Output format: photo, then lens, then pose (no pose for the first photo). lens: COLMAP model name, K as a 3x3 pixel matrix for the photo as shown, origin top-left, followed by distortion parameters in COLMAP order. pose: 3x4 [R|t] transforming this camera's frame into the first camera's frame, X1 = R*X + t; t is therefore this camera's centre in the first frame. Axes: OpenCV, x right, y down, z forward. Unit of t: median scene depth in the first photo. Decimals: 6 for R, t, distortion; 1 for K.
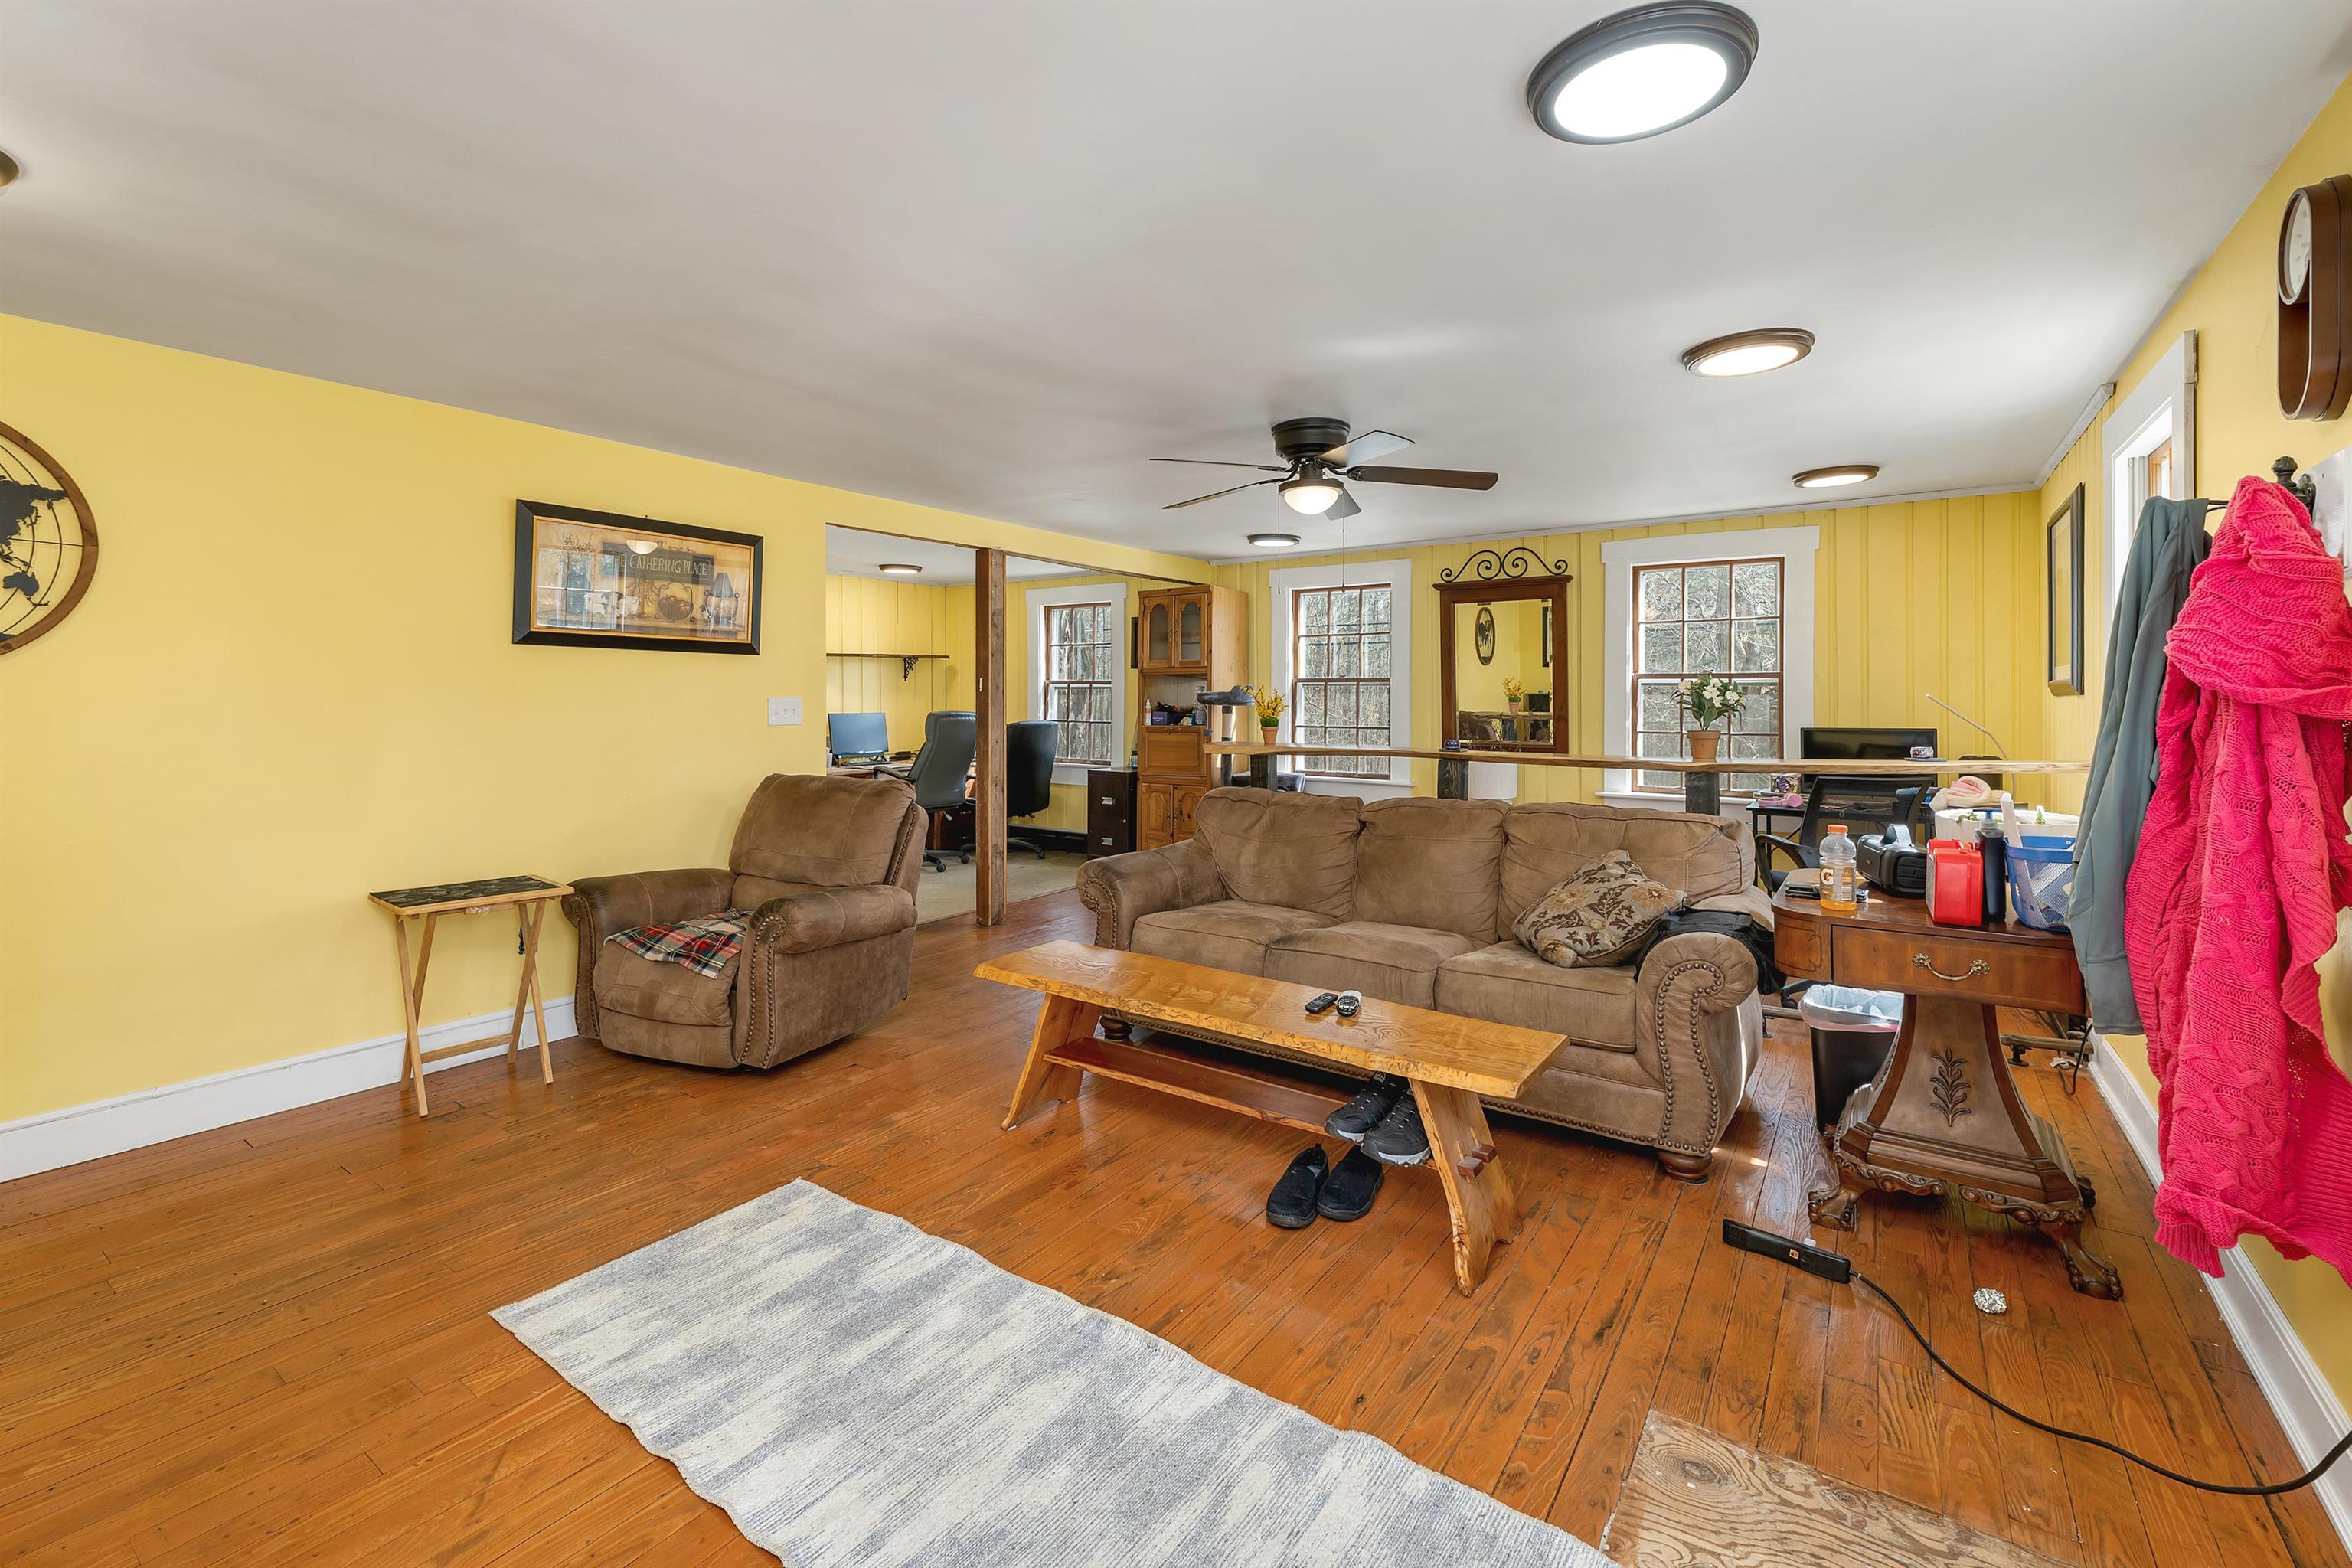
lens RADIAL K [[1013.0, 0, 1170.2], [0, 1013.0, 698.2], [0, 0, 1]] dist [-0.000059, 0.000218]
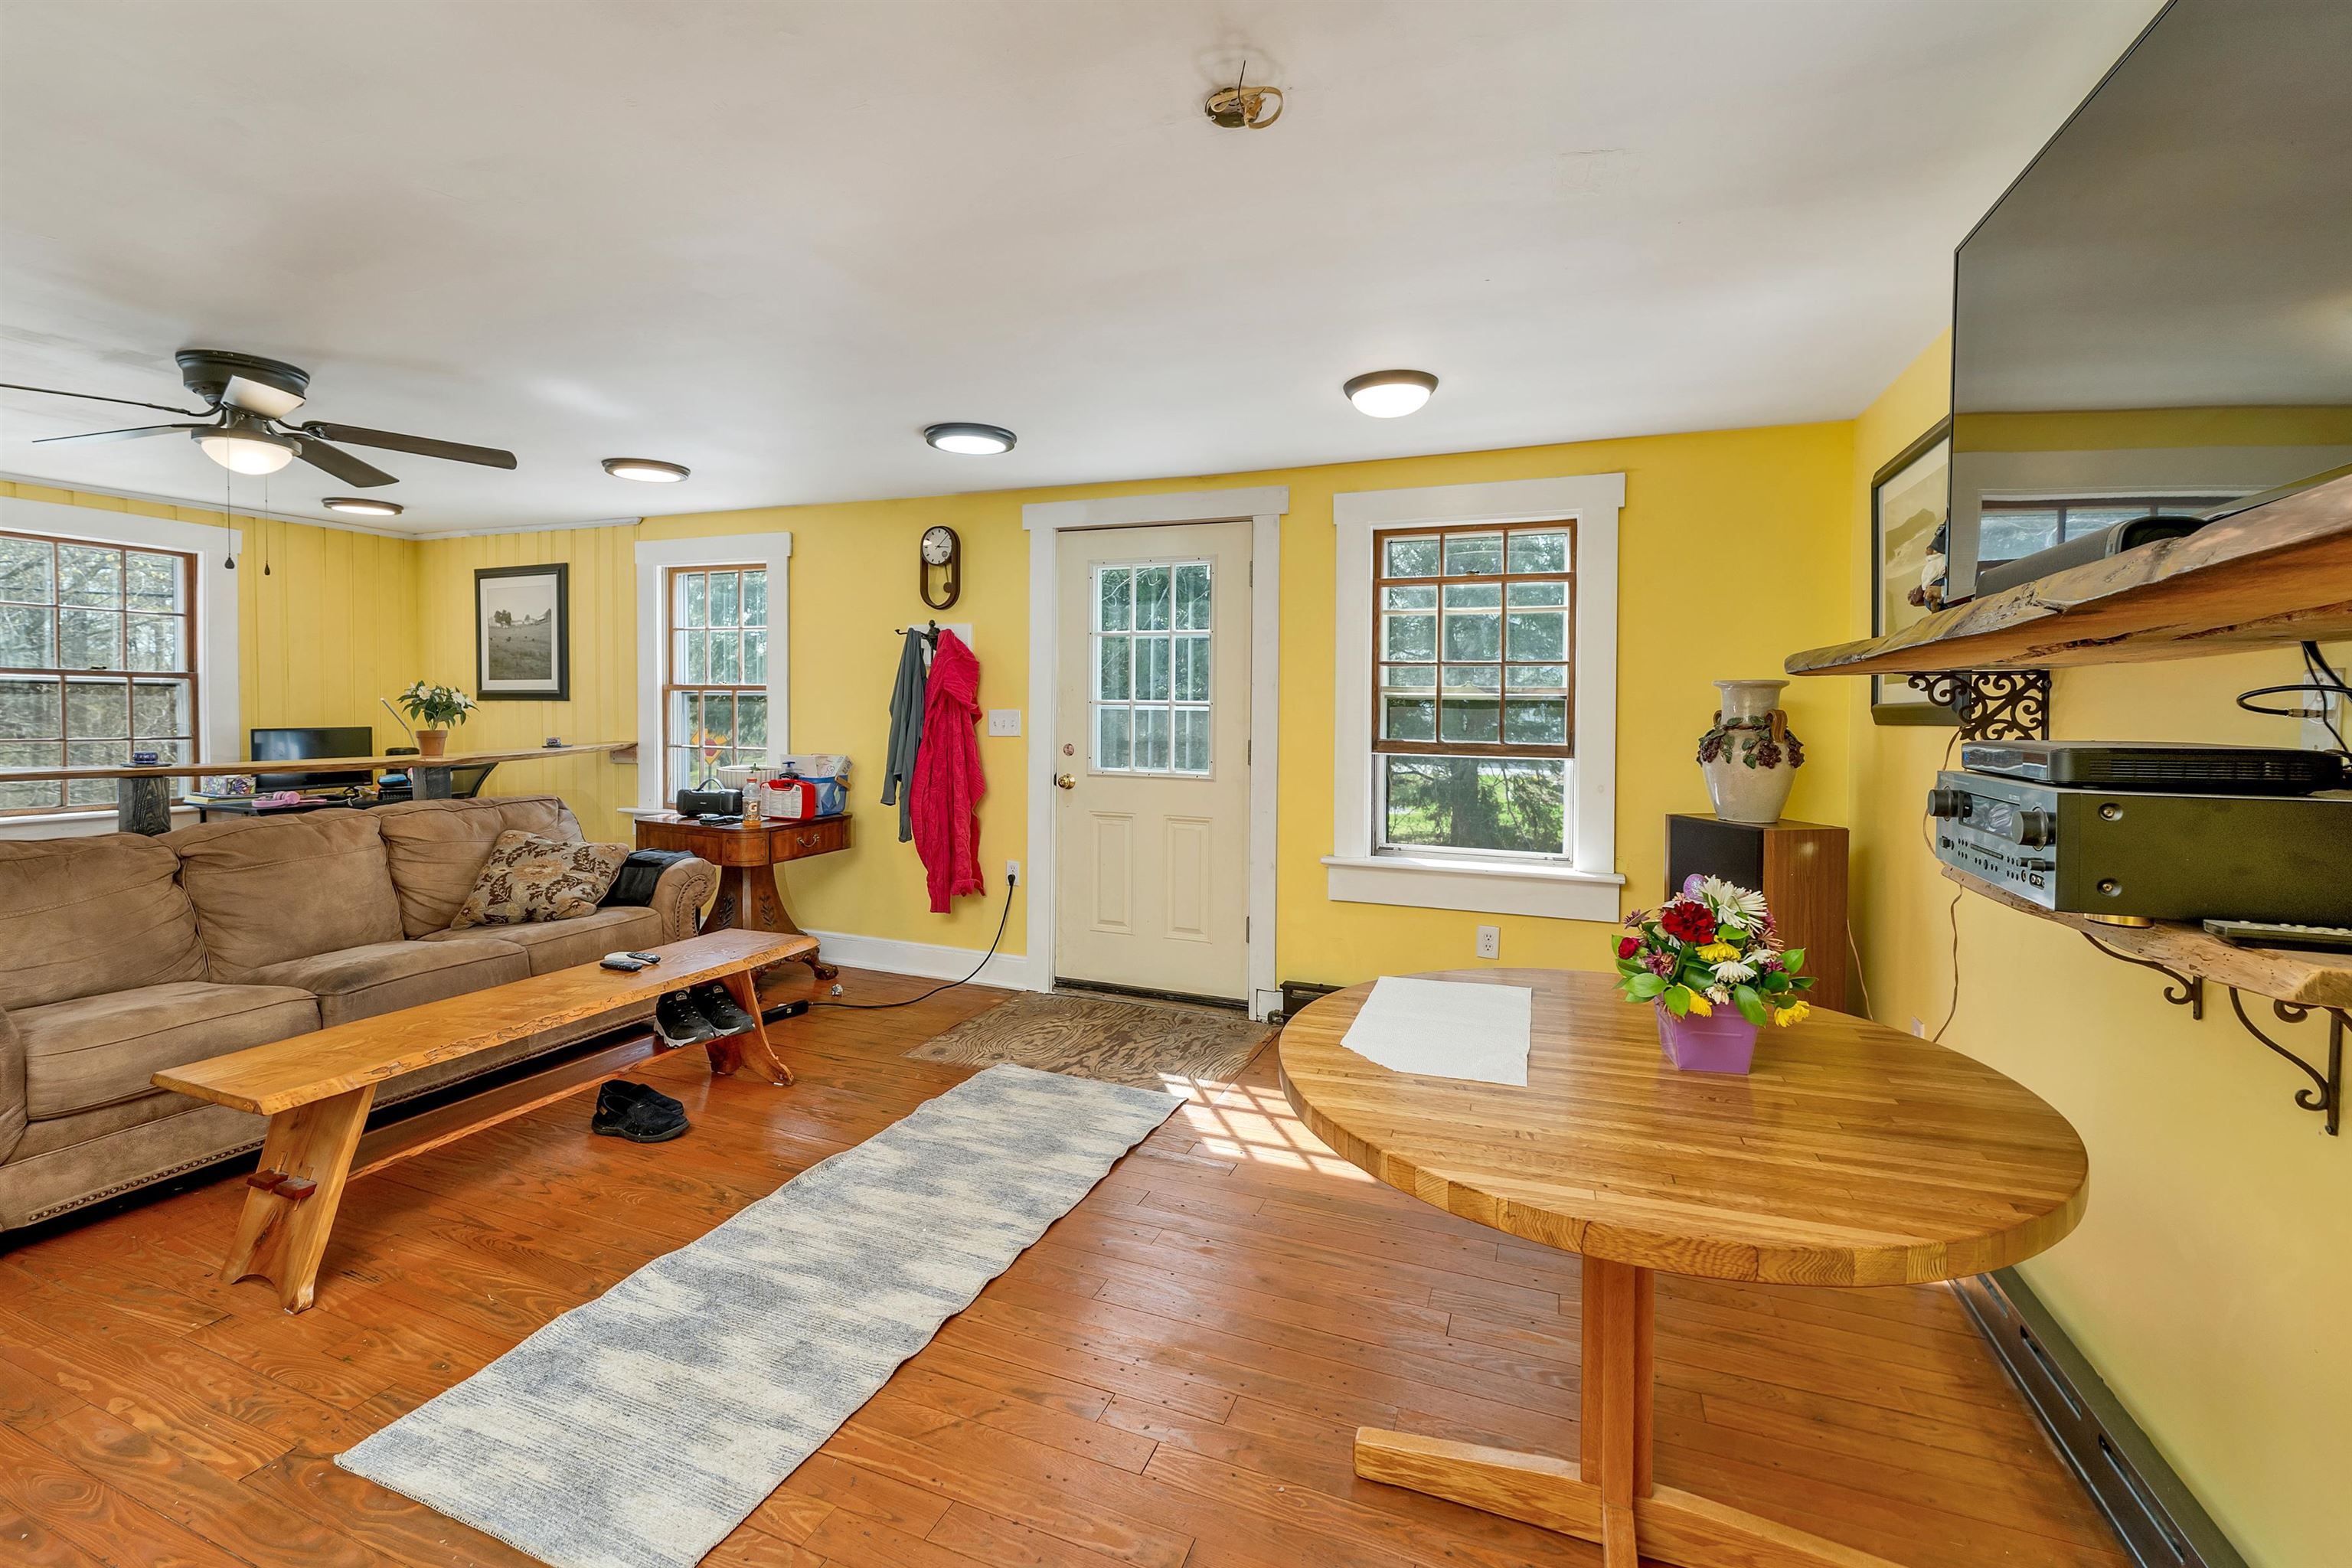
lens RADIAL K [[1013.0, 0, 1170.2], [0, 1013.0, 698.2], [0, 0, 1]] dist [-0.000059, 0.000218]
pose [[-0.227288, 0.004798, 0.973816, -1.442349], [-0.003391, 0.999978, -0.005719, -0.004900], [-0.973822, -0.004602, -0.227266, 0.825142]]
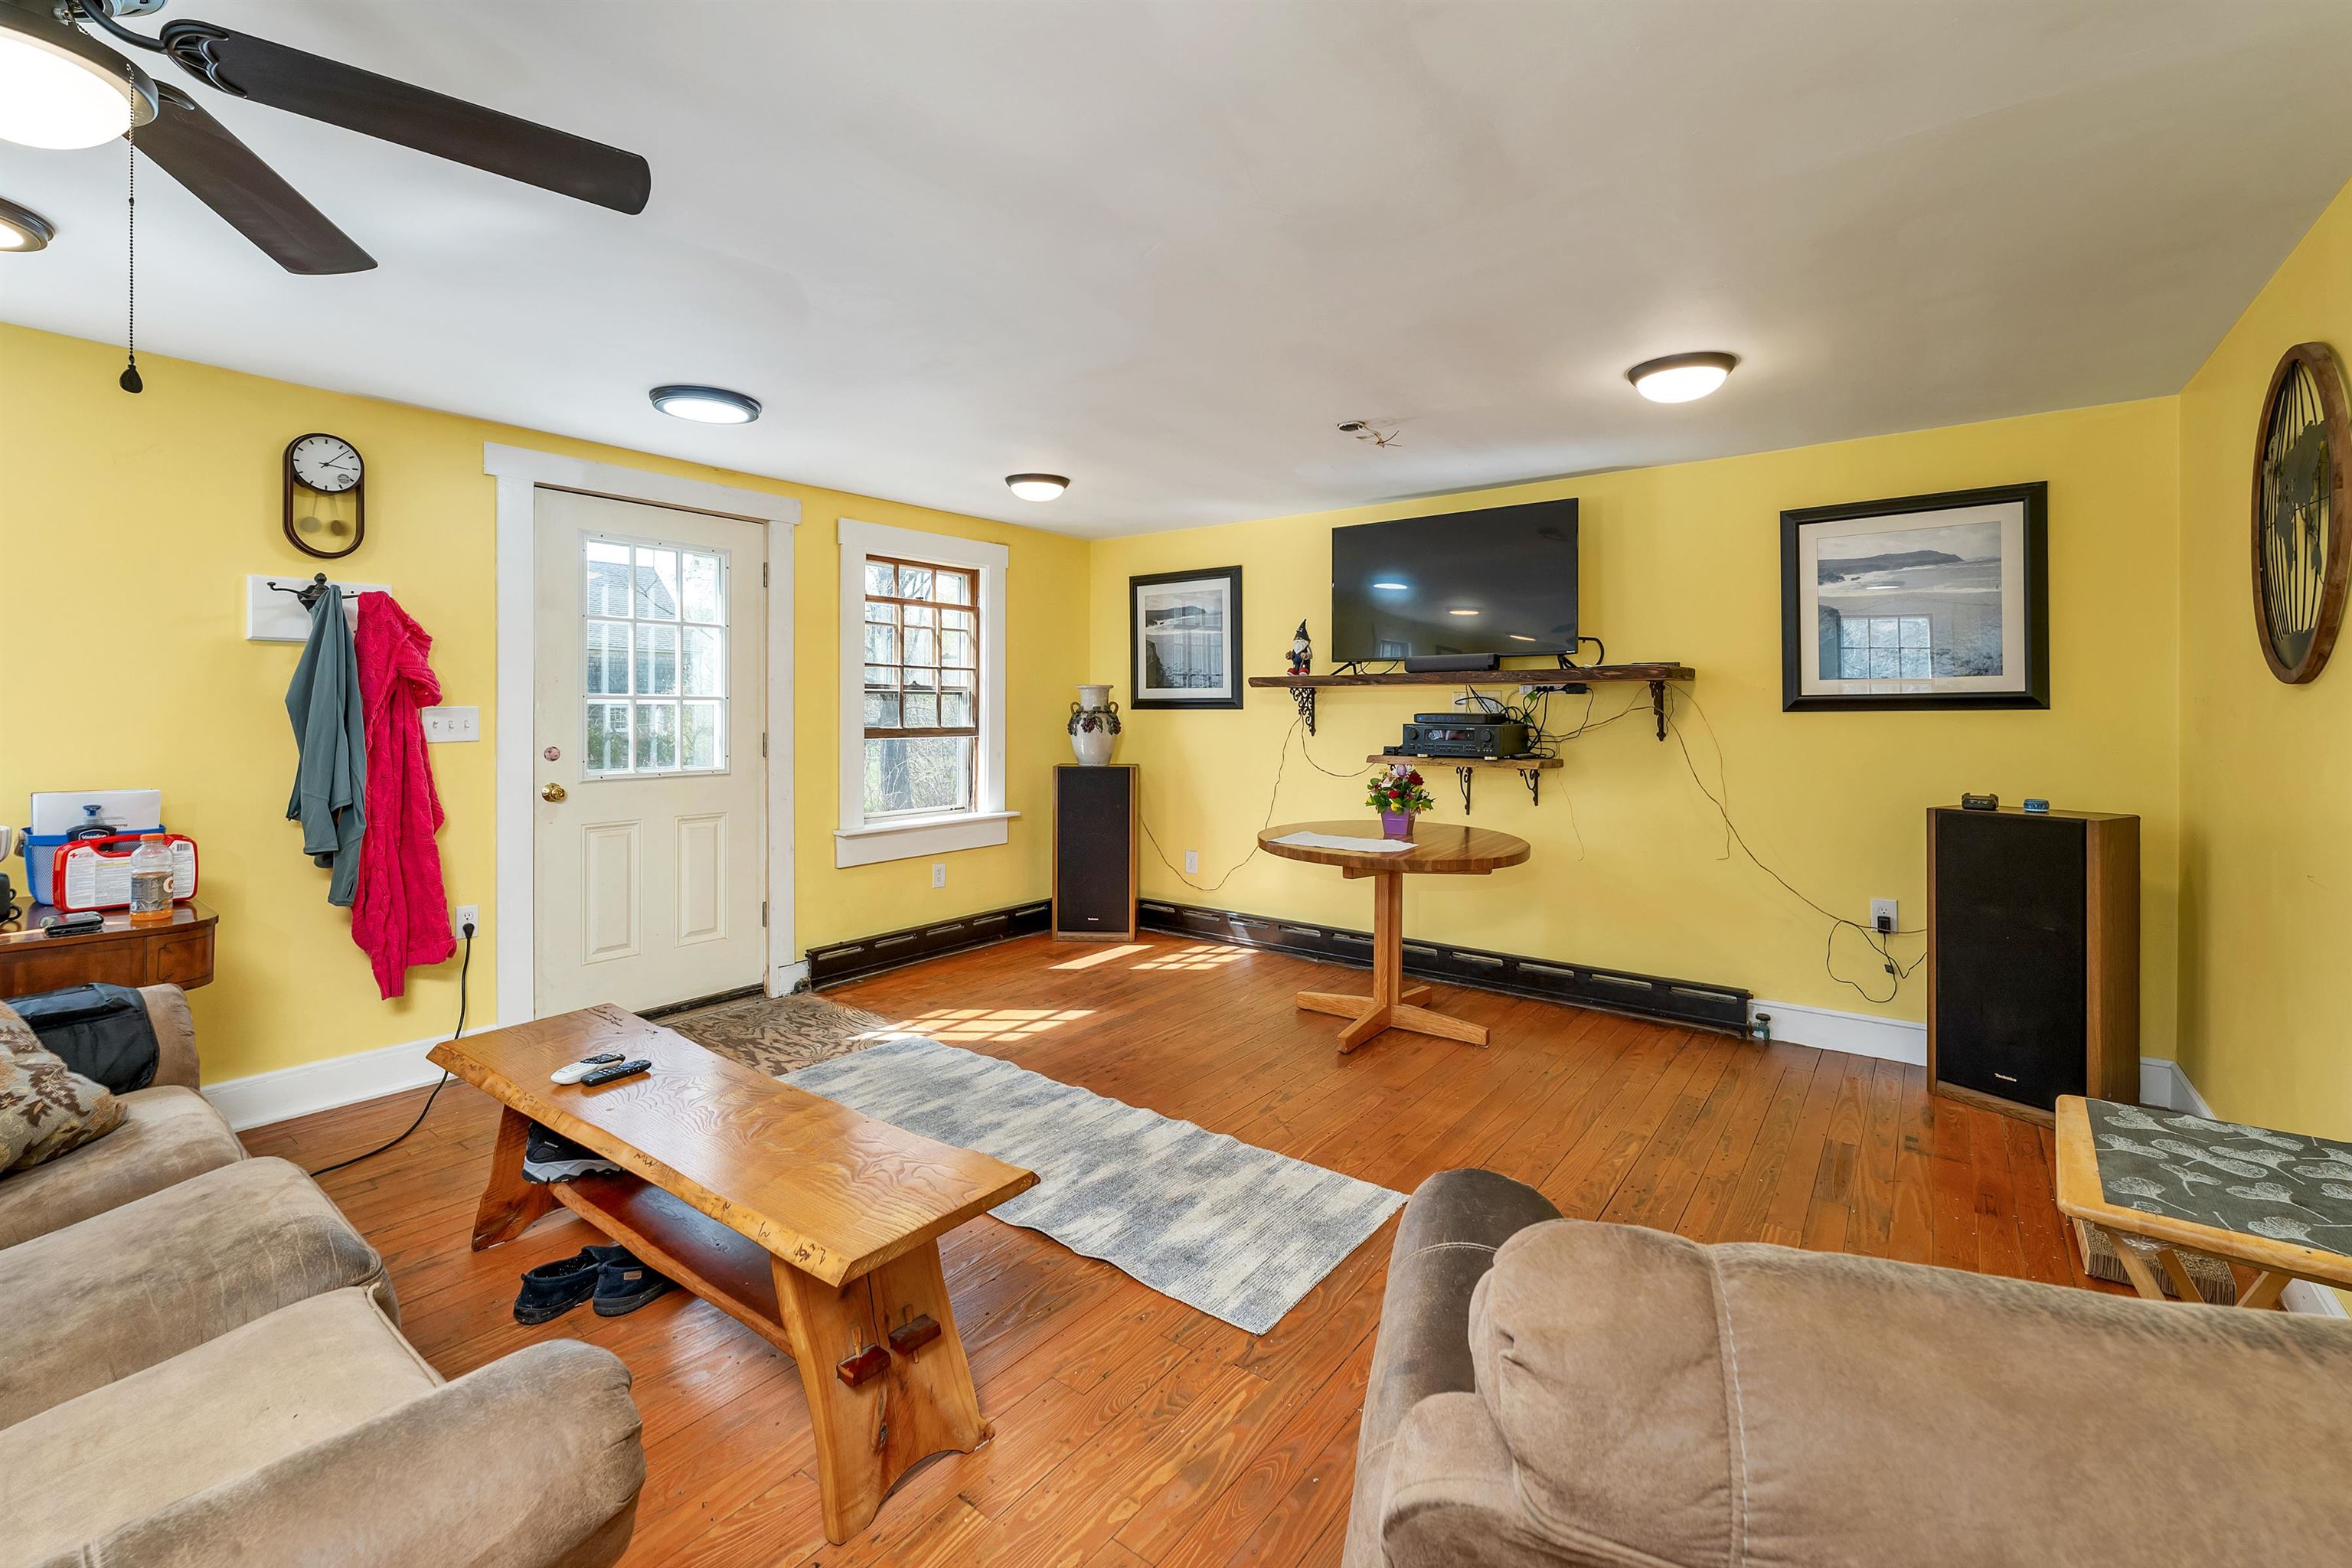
lens RADIAL K [[1013.0, 0, 1170.2], [0, 1013.0, 698.2], [0, 0, 1]] dist [-0.000059, 0.000218]
pose [[-0.999339, -0.005725, 0.035901, -0.420015], [-0.005637, 0.999981, 0.002562, -0.017584], [-0.035915, 0.002358, -0.999352, 2.306457]]
